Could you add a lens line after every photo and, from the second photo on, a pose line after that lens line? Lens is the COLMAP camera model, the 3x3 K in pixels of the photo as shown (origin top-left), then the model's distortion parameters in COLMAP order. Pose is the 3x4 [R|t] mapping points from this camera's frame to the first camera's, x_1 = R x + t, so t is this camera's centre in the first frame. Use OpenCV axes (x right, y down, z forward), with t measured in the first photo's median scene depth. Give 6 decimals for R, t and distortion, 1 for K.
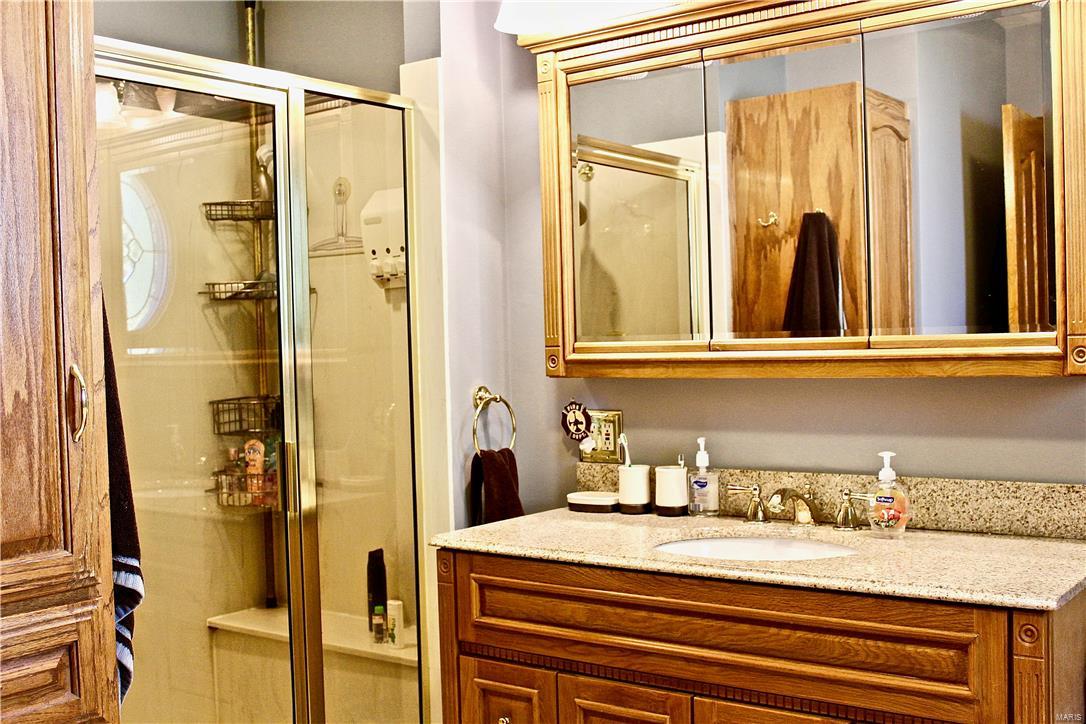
lens RADIAL K [[1188.6, 0, 542.9], [0, 1188.6, 363.2], [0, 0, 1]] dist [-0.074669, 0.000000]
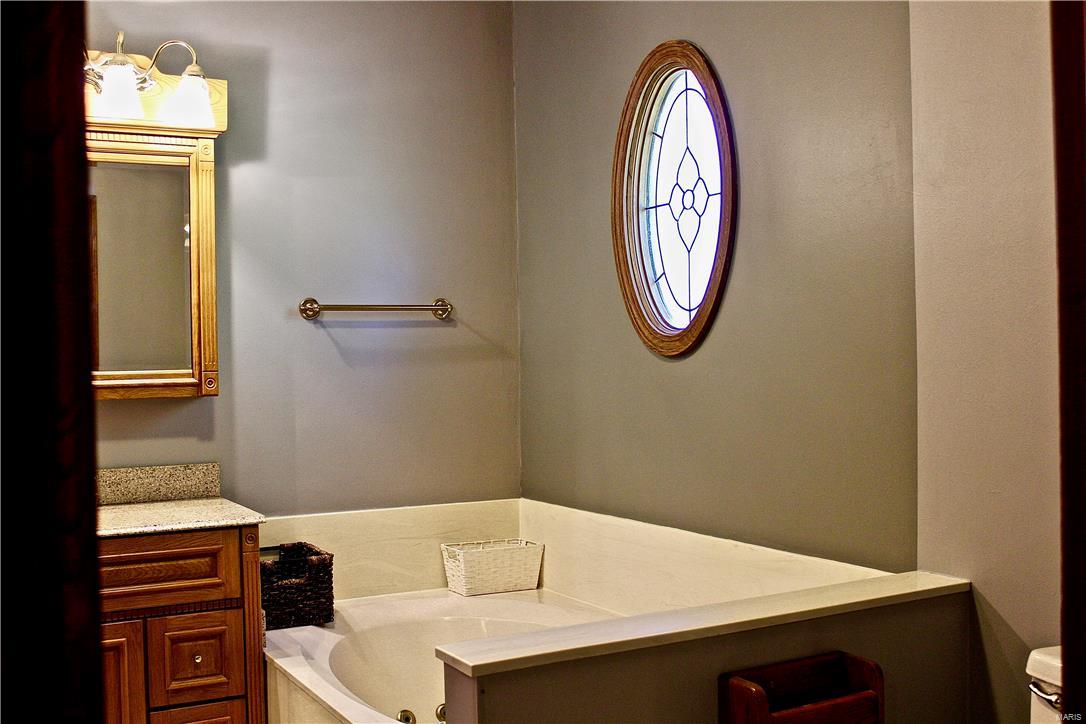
lens RADIAL K [[1188.6, 0, 543.0], [0, 1188.6, 361.7], [0, 0, 1]] dist [-0.074669, 0.000000]
pose [[0.402676, 0.015736, 0.915207, -0.910118], [0.027673, 0.999186, -0.029355, 0.025202], [-0.914924, 0.037147, 0.401913, -0.114436]]
